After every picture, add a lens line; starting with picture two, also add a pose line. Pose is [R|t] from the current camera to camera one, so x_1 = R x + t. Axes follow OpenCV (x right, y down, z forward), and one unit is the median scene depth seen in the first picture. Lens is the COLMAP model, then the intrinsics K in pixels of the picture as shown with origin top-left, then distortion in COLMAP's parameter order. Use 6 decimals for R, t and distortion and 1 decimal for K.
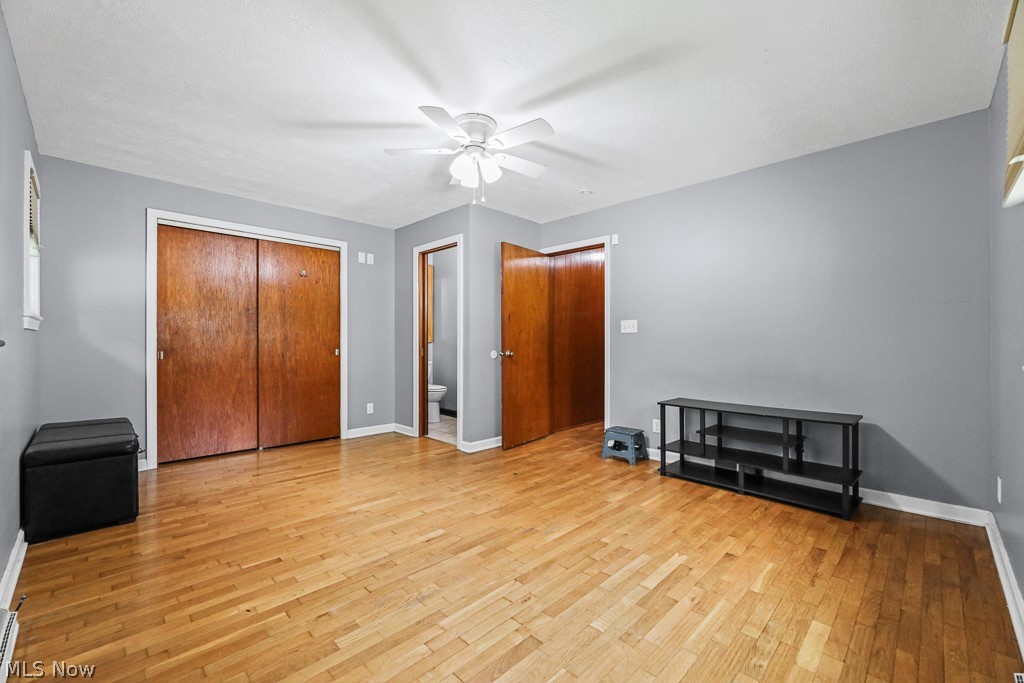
lens RADIAL K [[420.6, 0, 513.6], [0, 420.6, 344.3], [0, 0, 1]] dist [-0.014039, -0.000603]
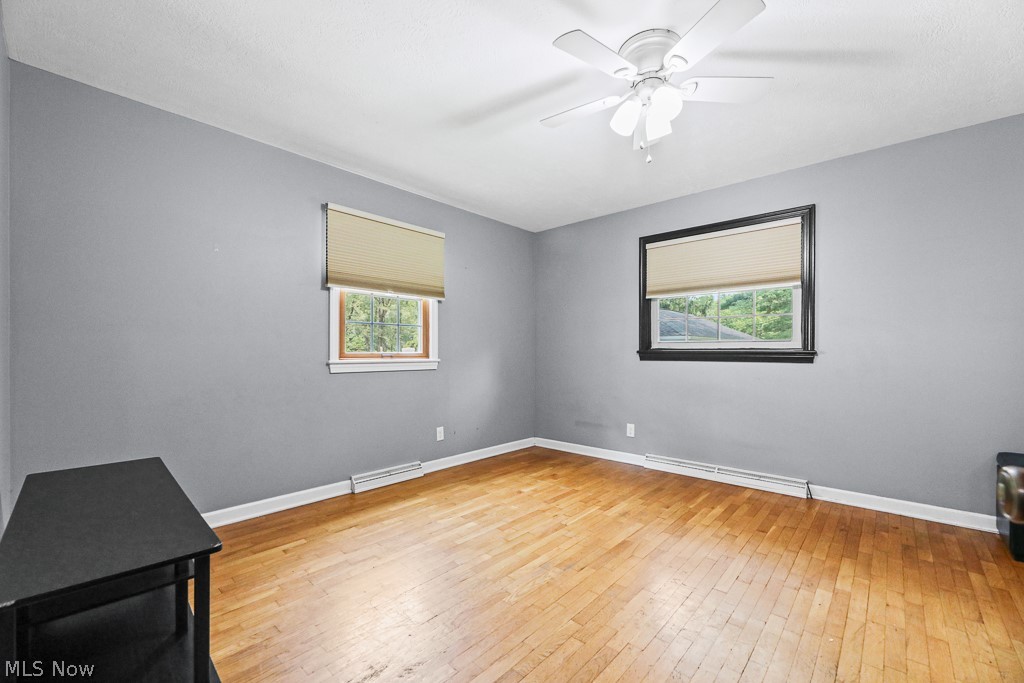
lens RADIAL K [[420.6, 0, 511.2], [0, 420.6, 348.4], [0, 0, 1]] dist [-0.014039, -0.000603]
pose [[-0.999289, -0.002281, -0.037635, 0.231724], [-0.002329, 0.999997, 0.001215, -0.023687], [0.037632, 0.001302, -0.999291, 2.294082]]
